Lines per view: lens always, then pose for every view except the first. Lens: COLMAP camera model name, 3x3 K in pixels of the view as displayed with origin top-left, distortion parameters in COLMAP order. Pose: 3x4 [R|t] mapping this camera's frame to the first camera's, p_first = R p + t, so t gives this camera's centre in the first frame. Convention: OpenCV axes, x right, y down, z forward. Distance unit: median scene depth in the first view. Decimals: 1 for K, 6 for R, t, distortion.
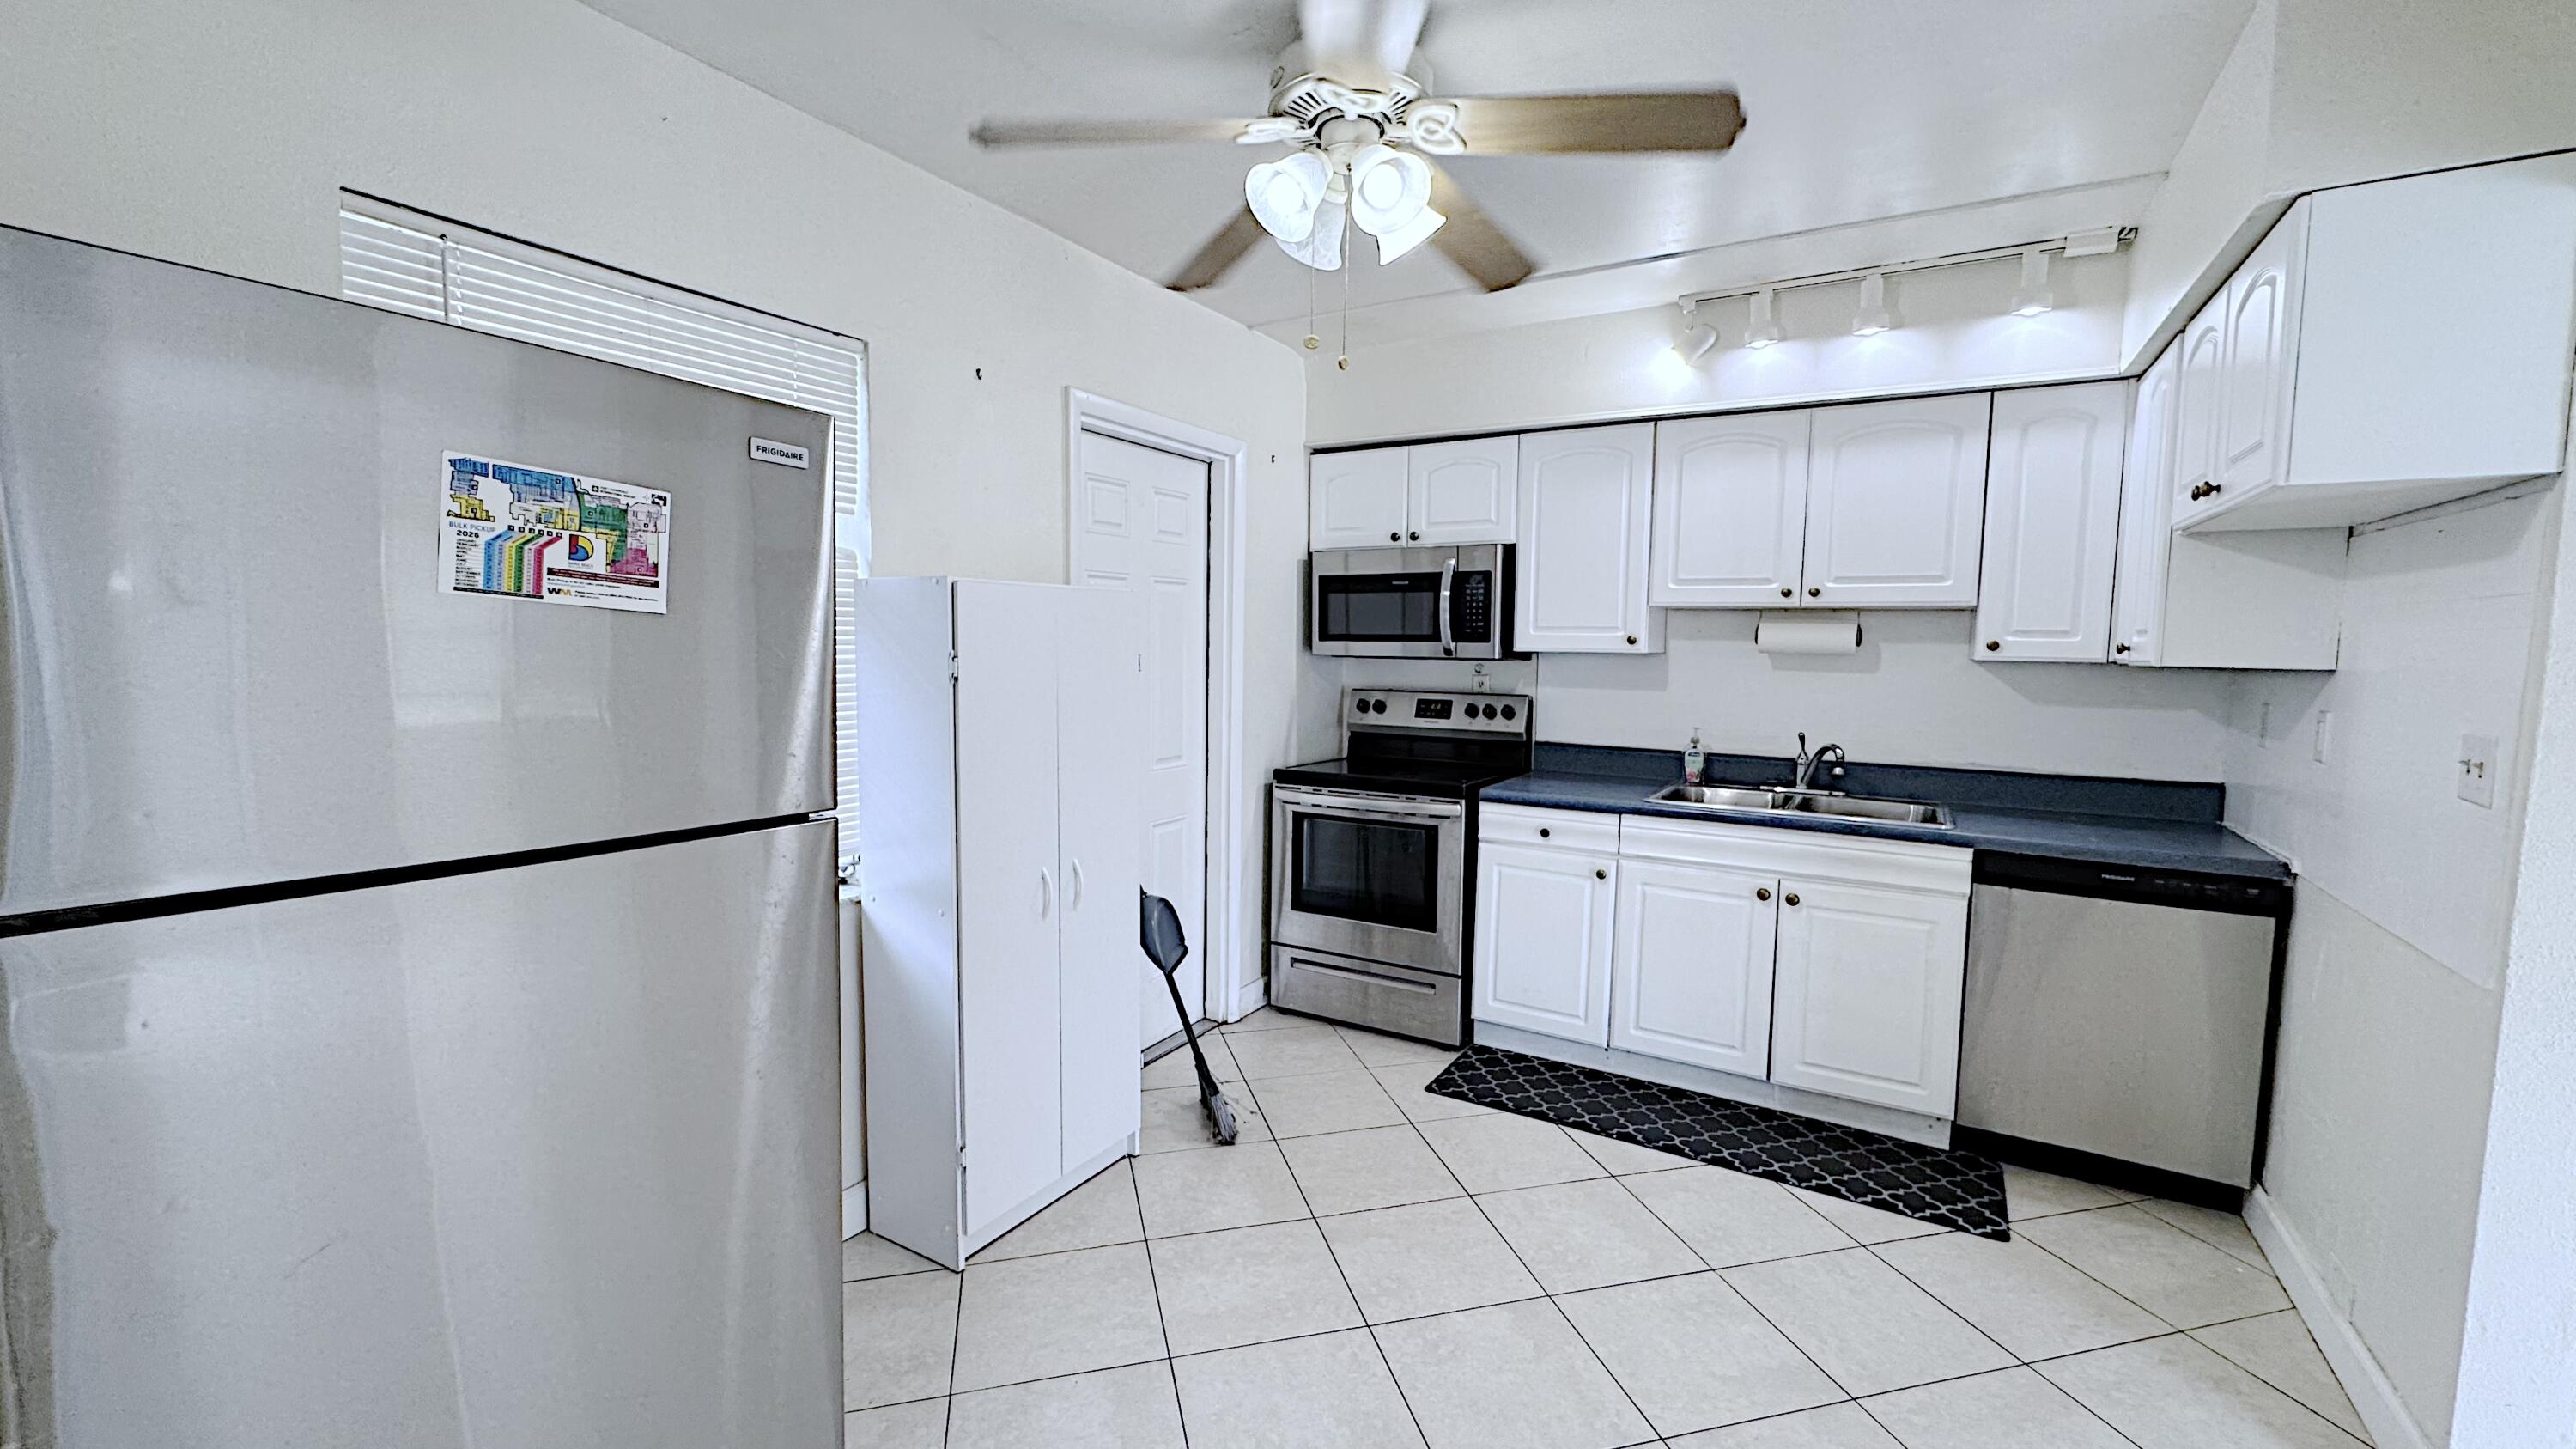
lens RADIAL K [[1035.7, 0, 1291.8], [0, 1035.7, 718.9], [0, 0, 1]] dist [-0.001370, -0.000047]
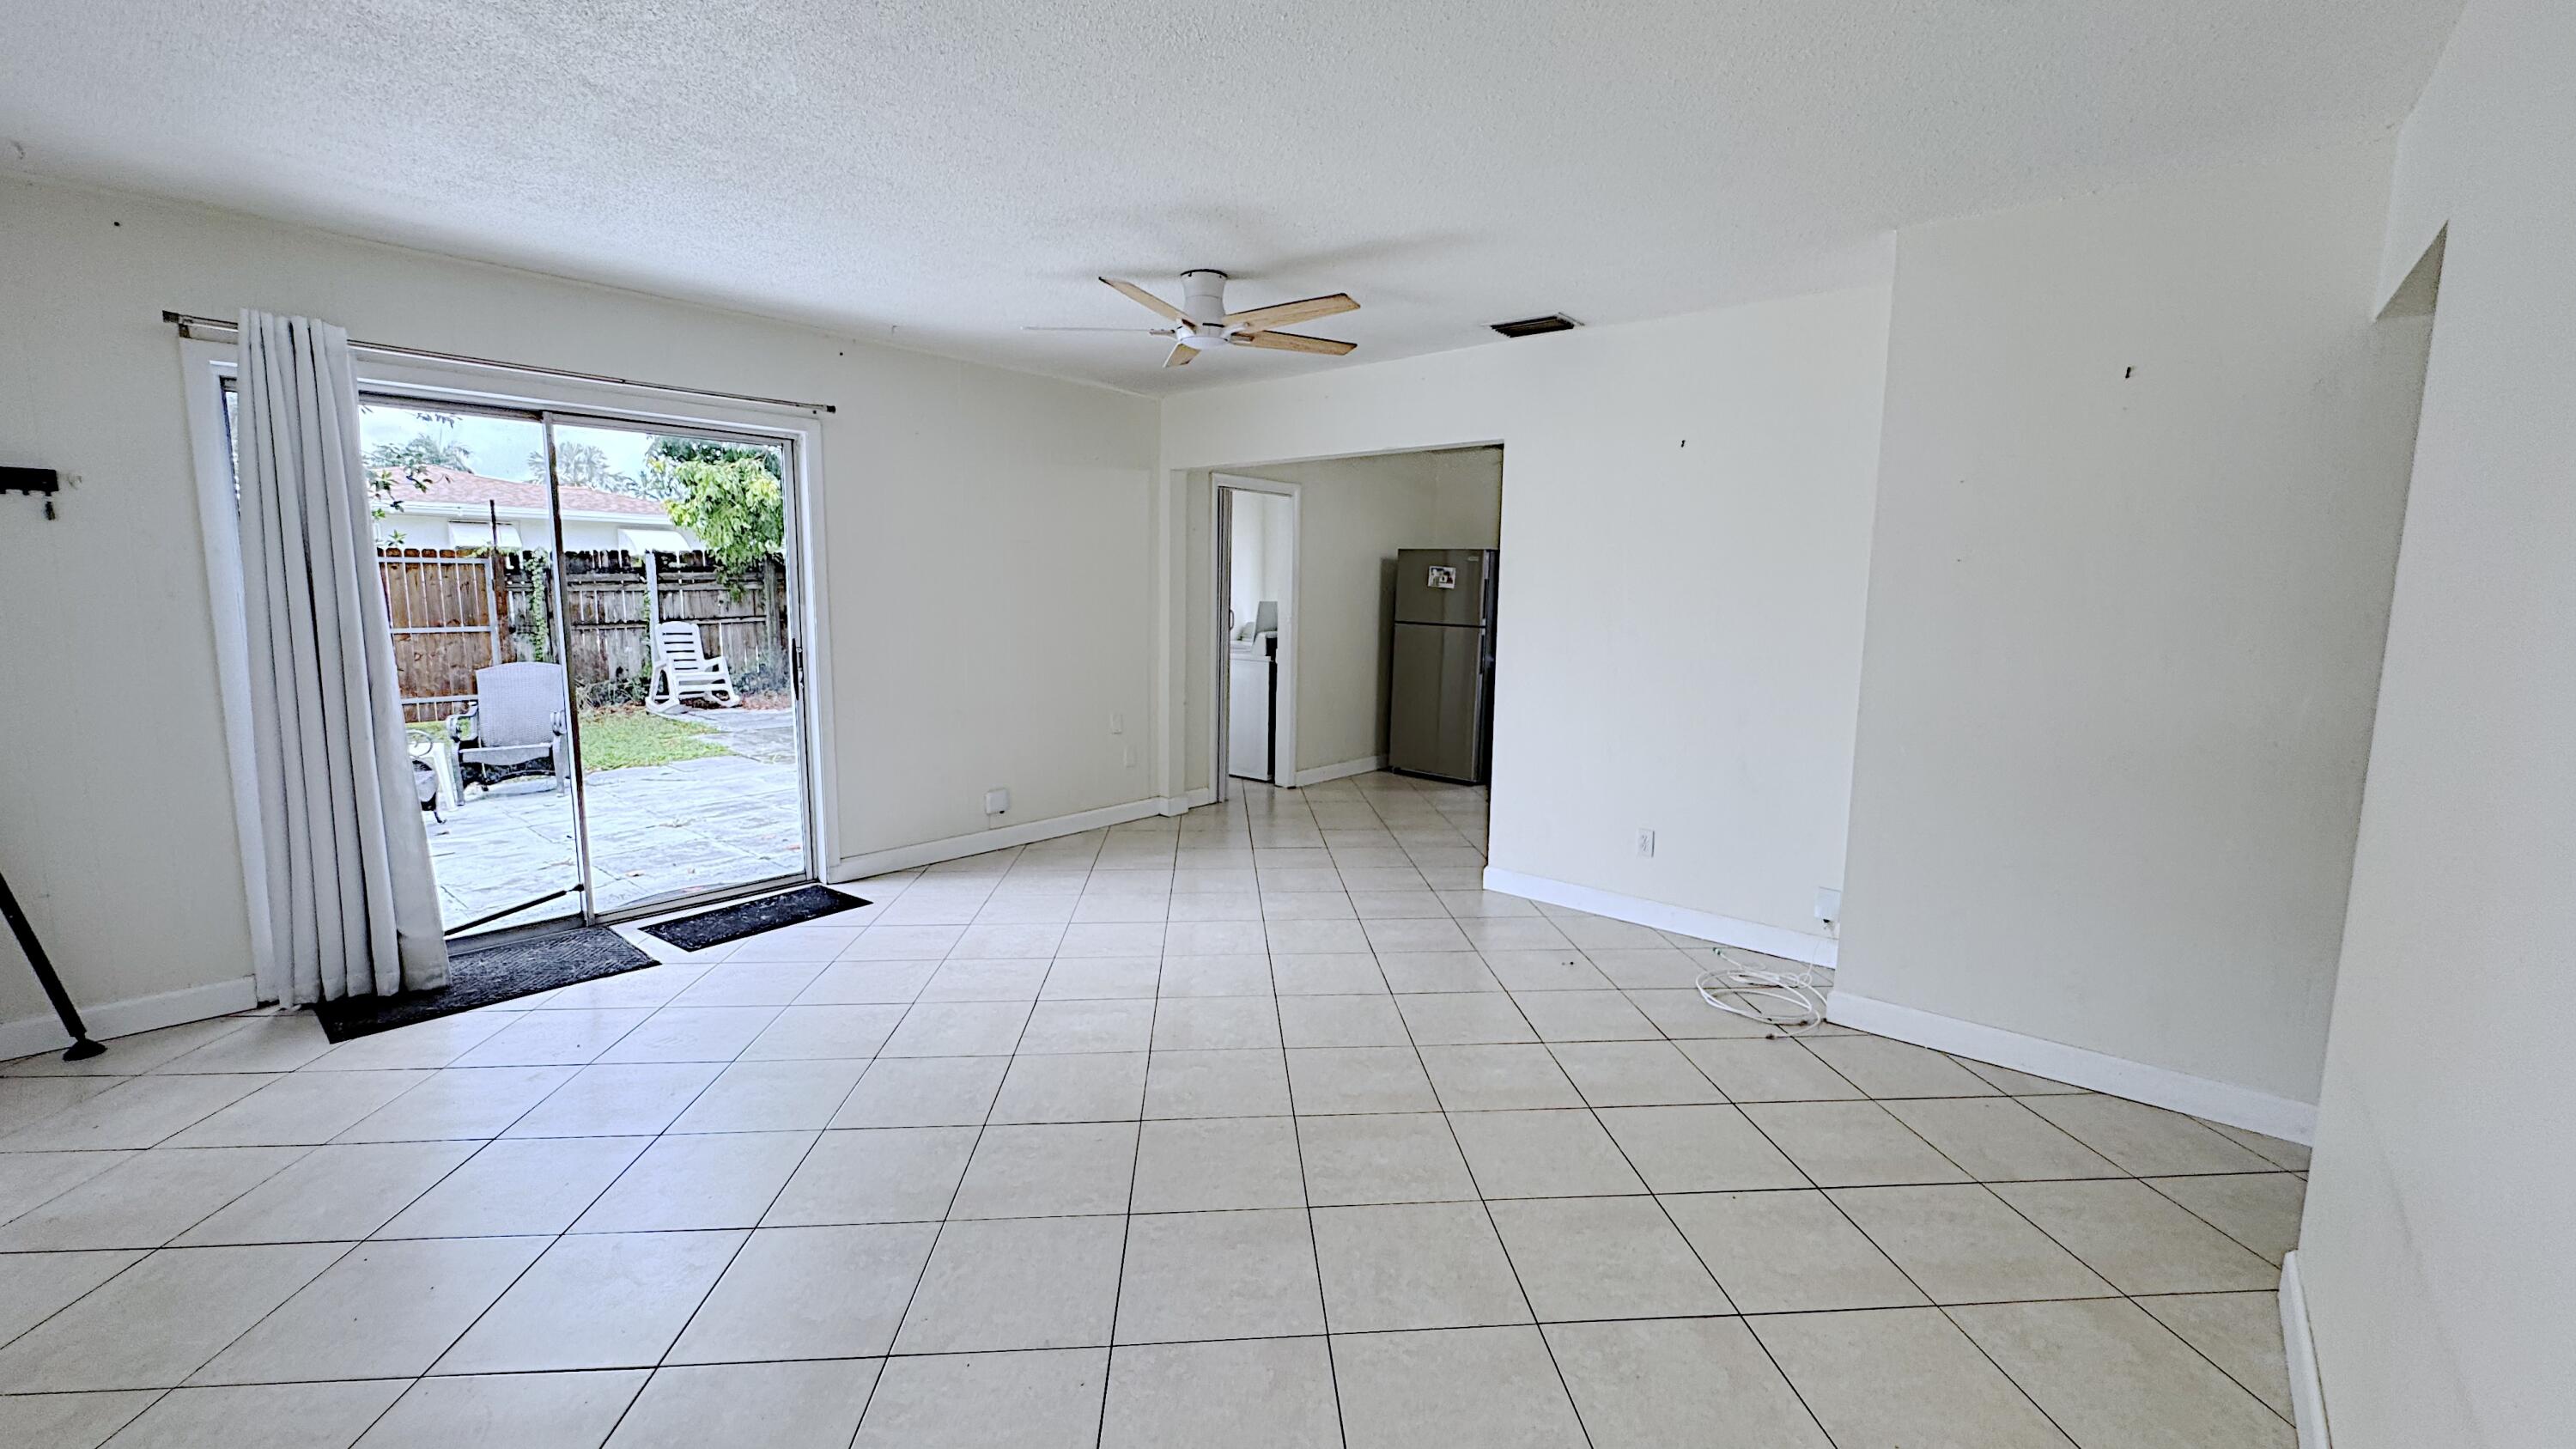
lens RADIAL K [[1035.7, 0, 1293.6], [0, 1035.7, 708.8], [0, 0, 1]] dist [-0.001370, -0.000047]
pose [[-0.172612, 0.096592, -0.980242, 2.143276], [-0.098661, 0.988480, 0.114777, -0.000860], [0.980036, 0.116524, -0.161093, 0.434679]]
